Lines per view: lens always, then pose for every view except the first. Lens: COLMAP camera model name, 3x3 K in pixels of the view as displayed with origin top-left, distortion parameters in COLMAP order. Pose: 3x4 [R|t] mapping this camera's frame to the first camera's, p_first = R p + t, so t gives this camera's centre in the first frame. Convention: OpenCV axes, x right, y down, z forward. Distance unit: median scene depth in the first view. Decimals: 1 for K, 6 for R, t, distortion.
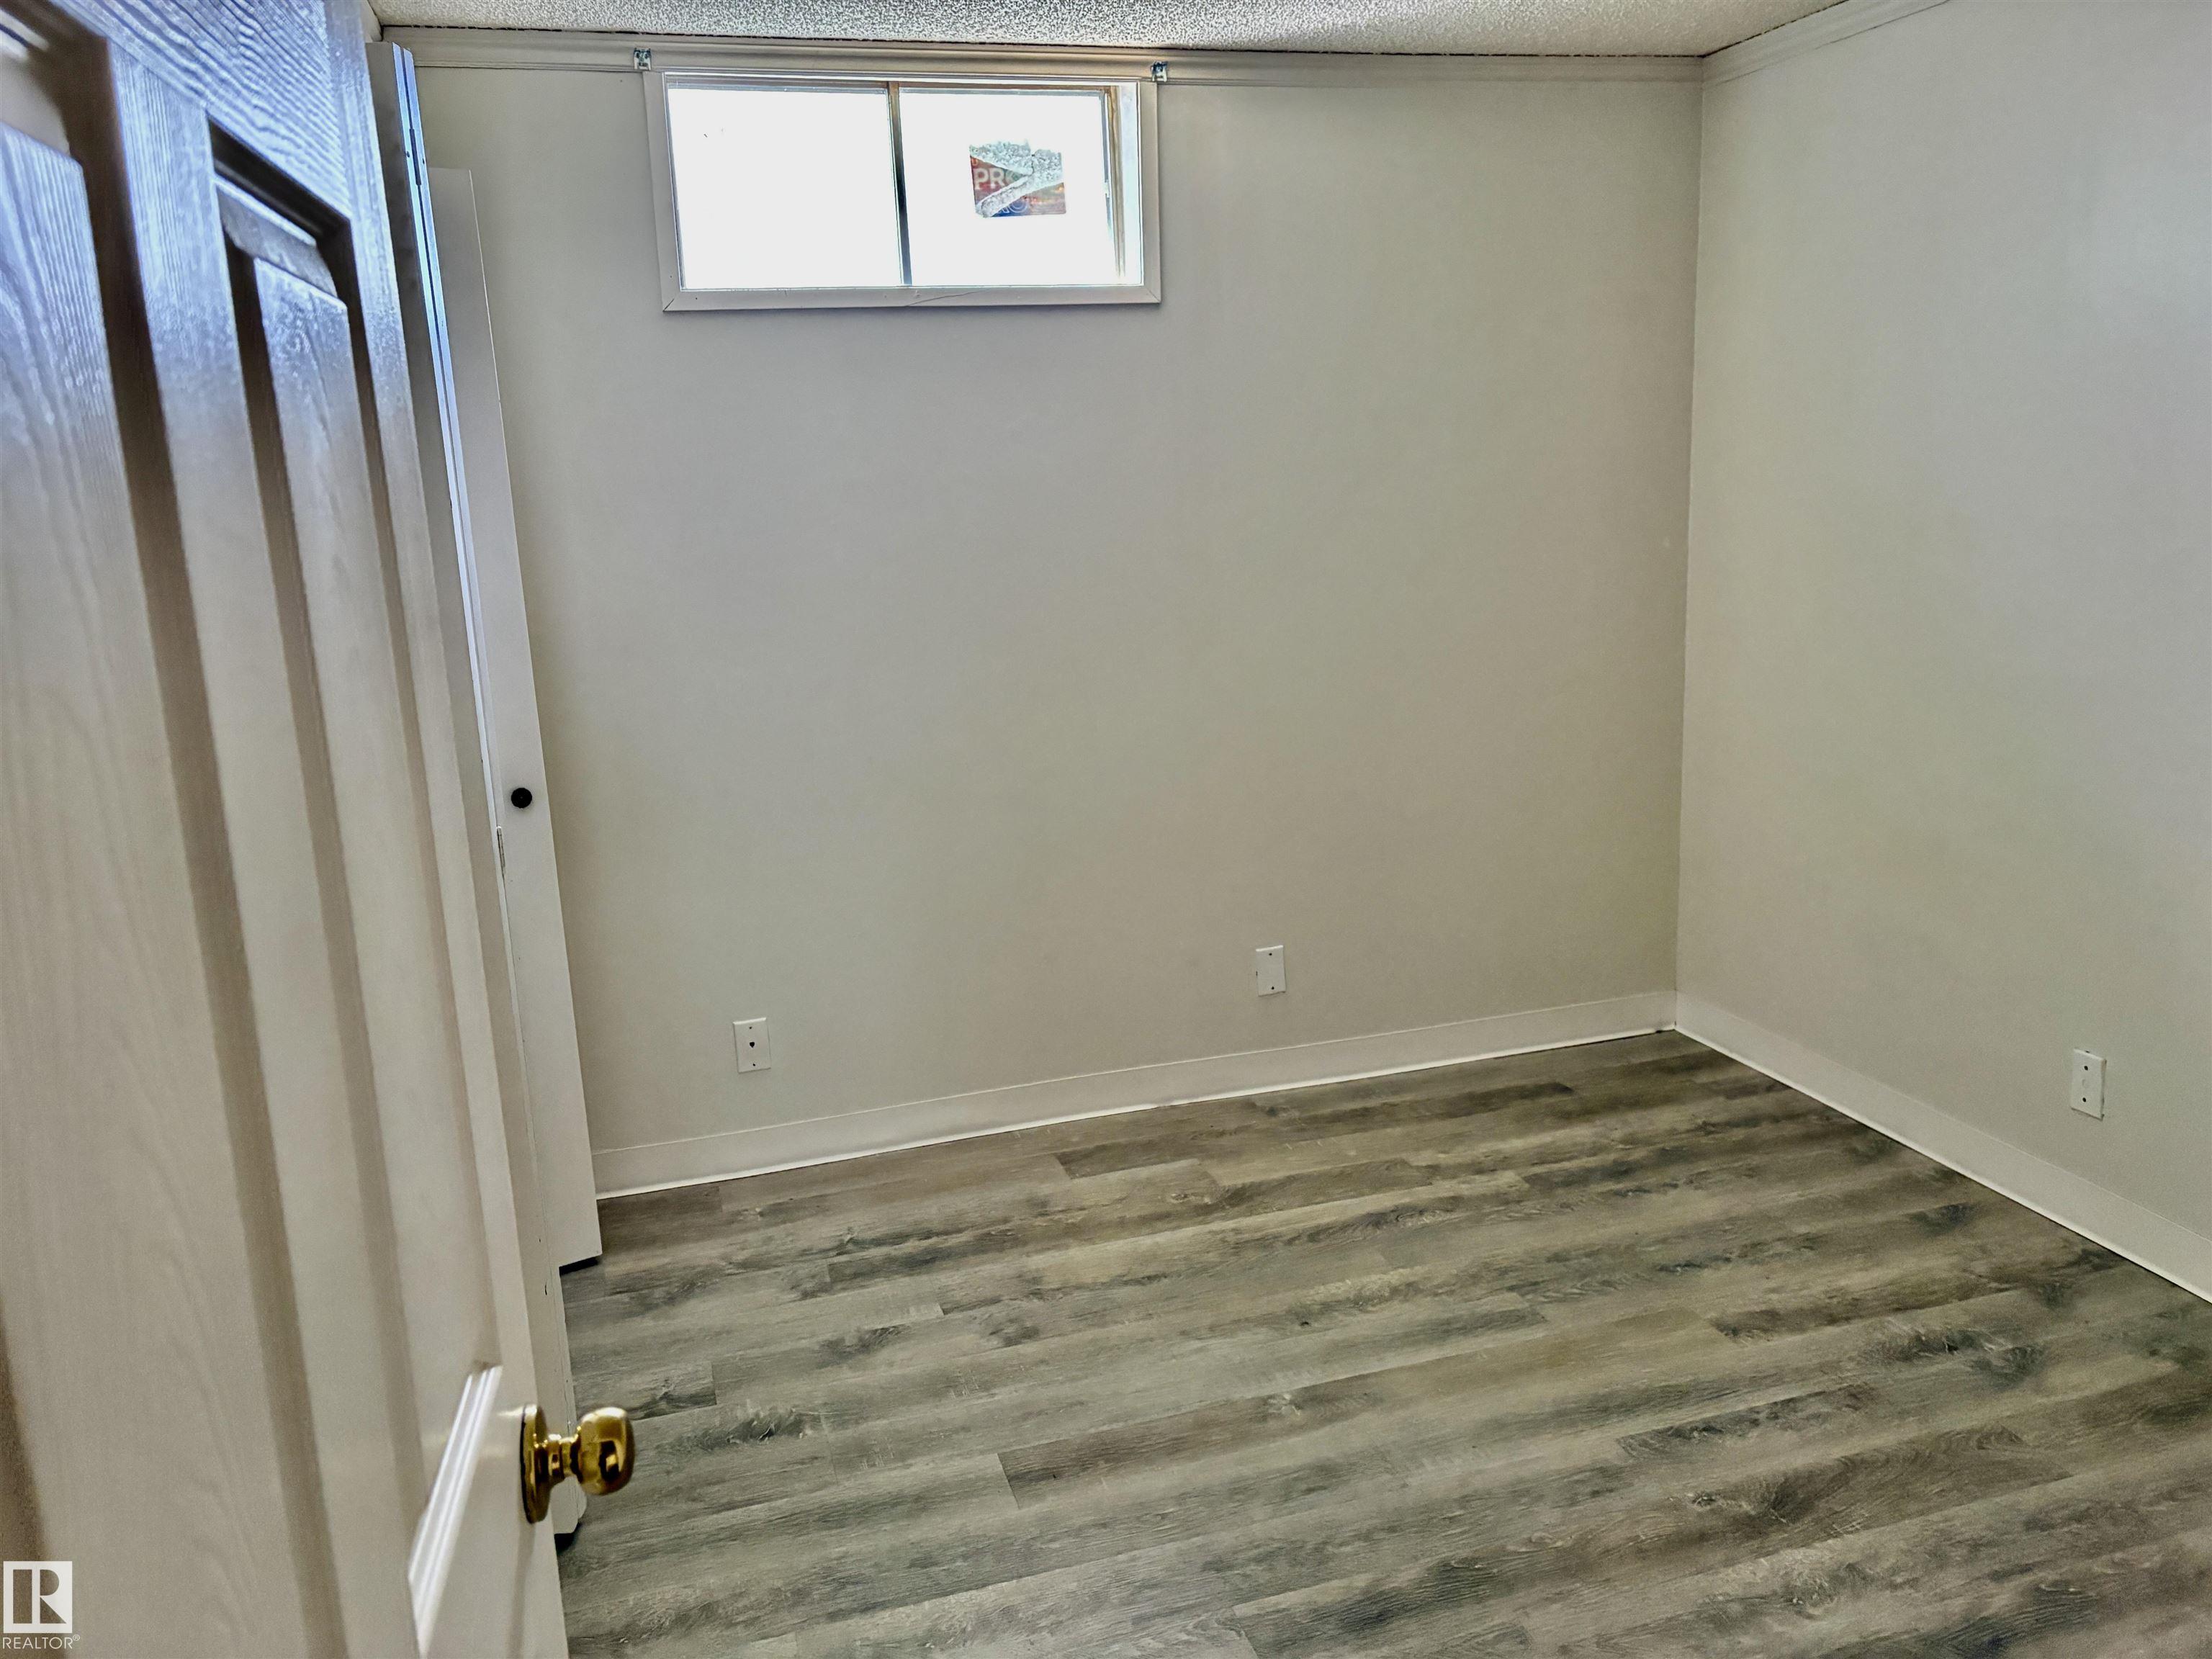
lens RADIAL K [[1640.5, 0, 1103.8], [0, 1640.5, 827.5], [0, 0, 1]] dist [0.012008, -0.027264]
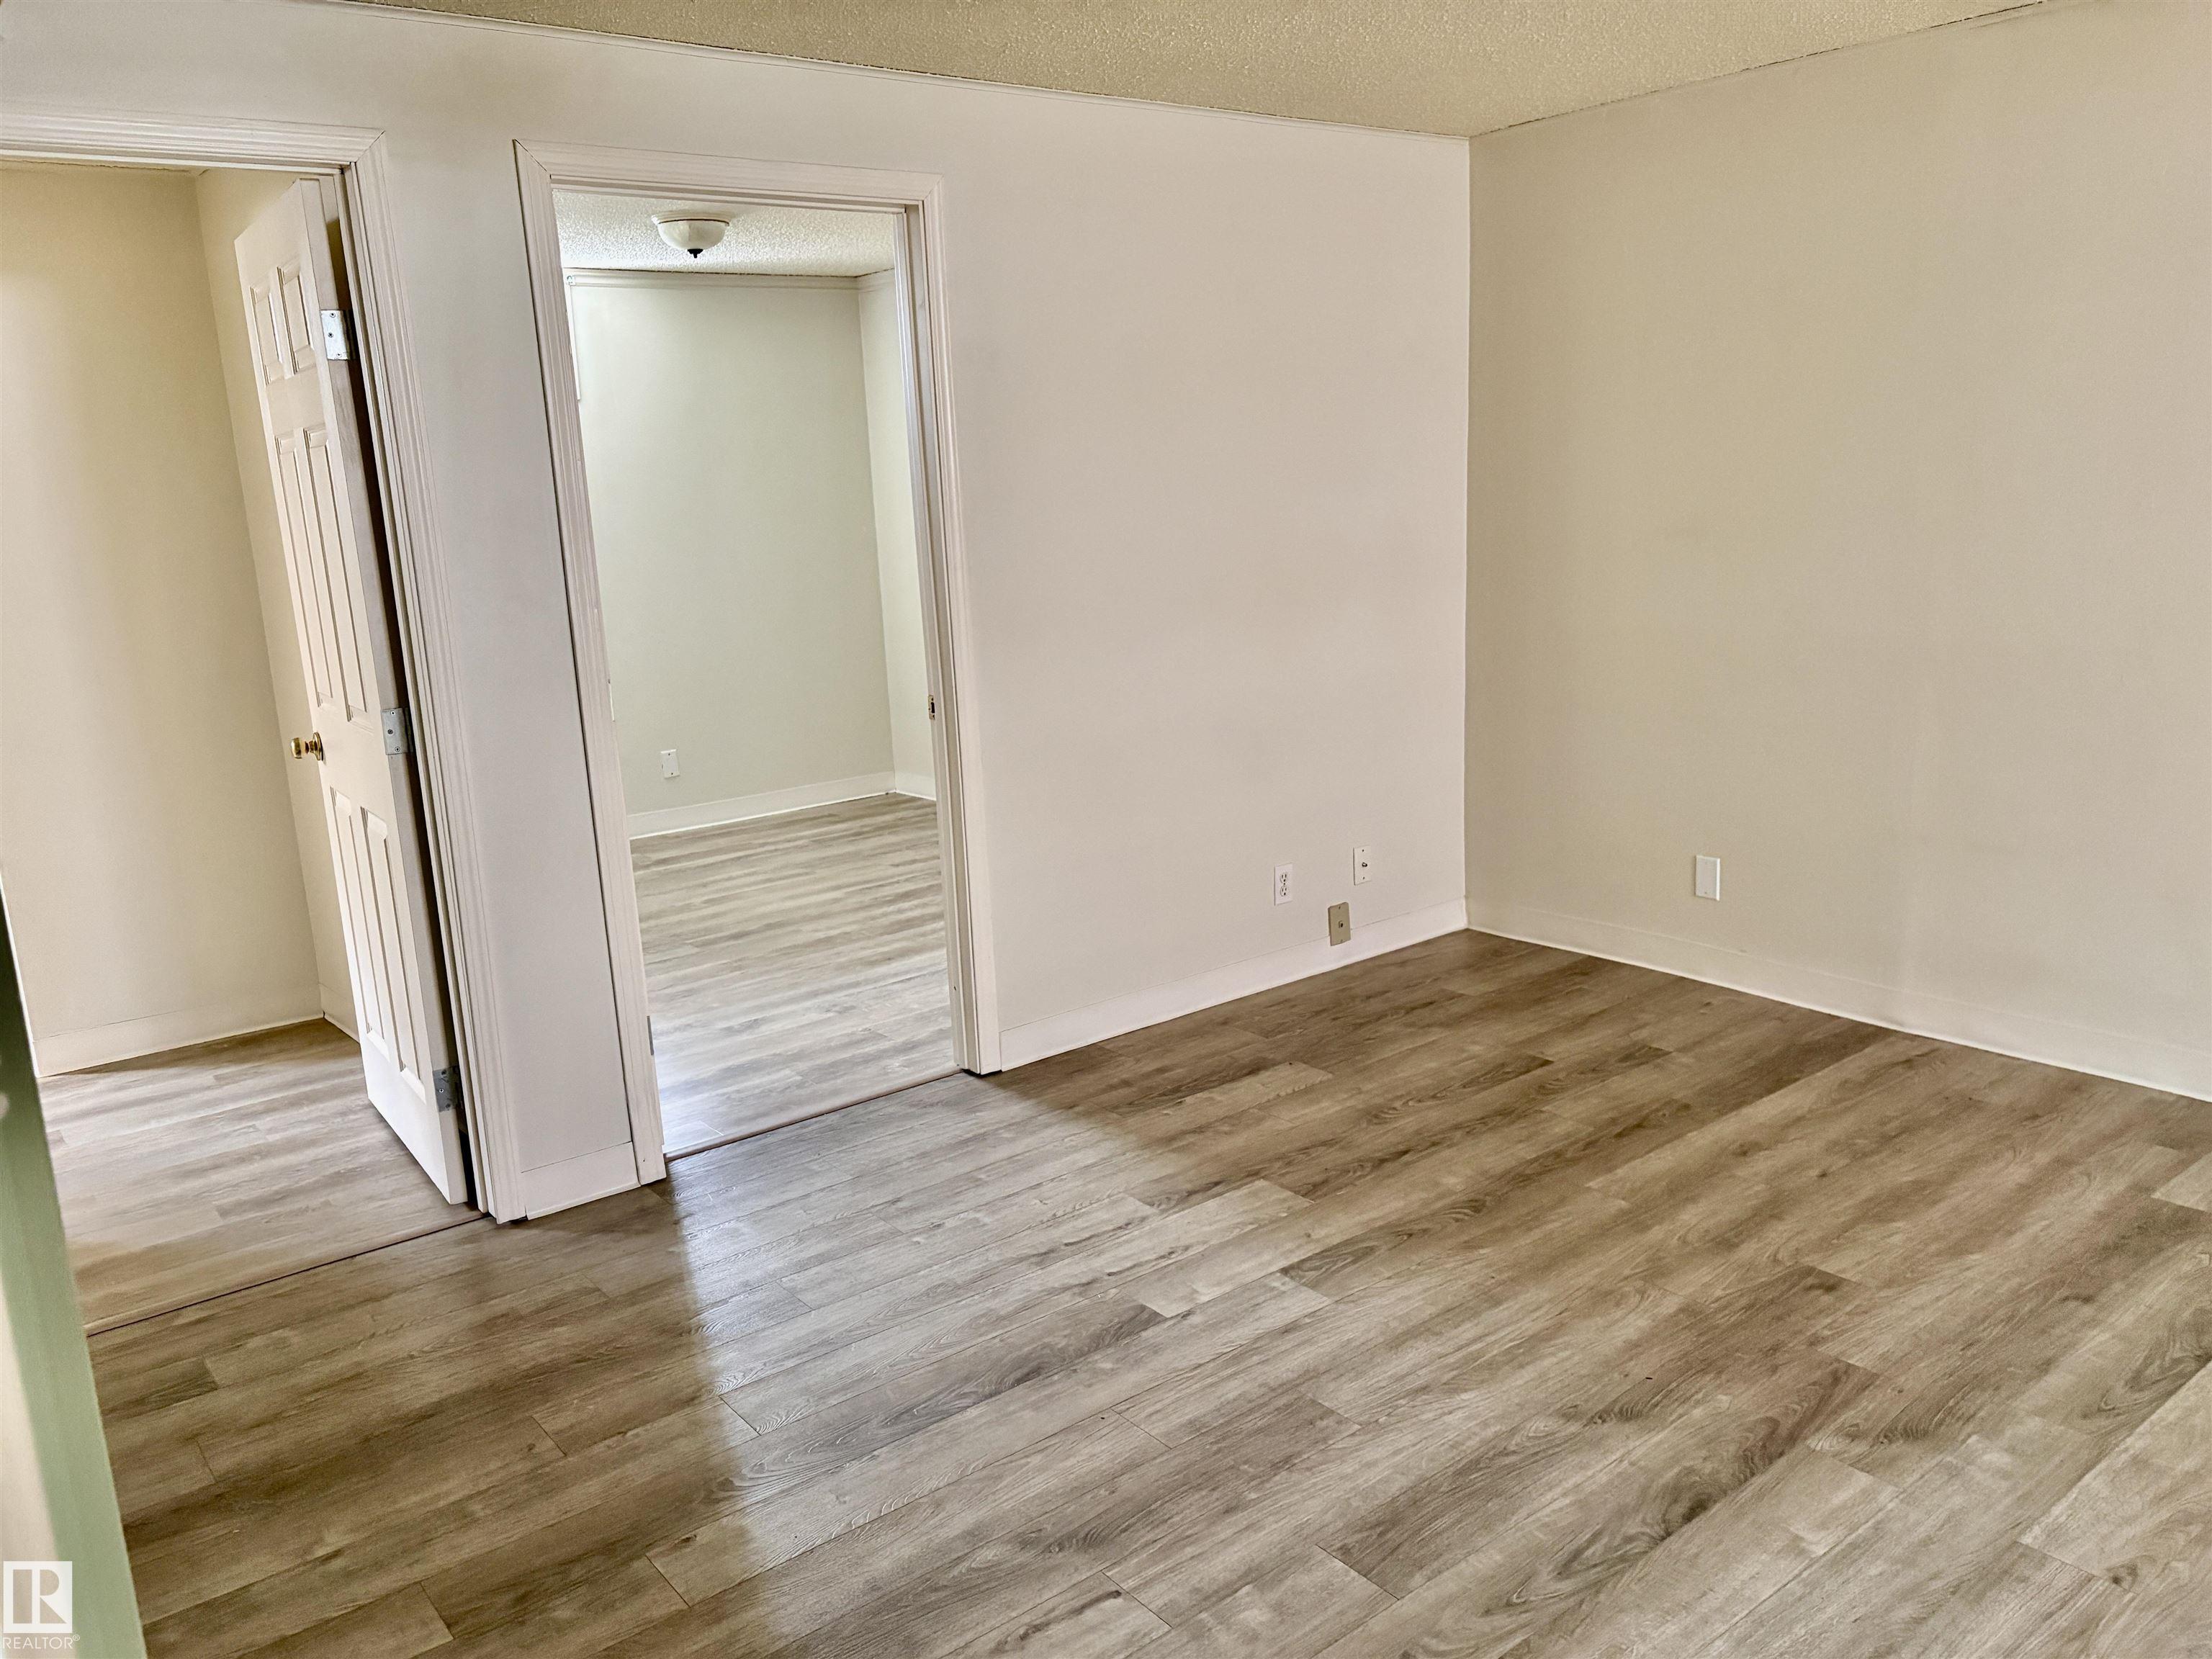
lens RADIAL K [[1640.5, 0, 1103.8], [0, 1640.5, 827.5], [0, 0, 1]] dist [0.012008, -0.027264]
pose [[0.924344, -0.077987, 0.373506, -0.196284], [0.085914, 0.996292, -0.004595, 0.293288], [-0.371763, 0.036336, 0.927616, -1.223828]]
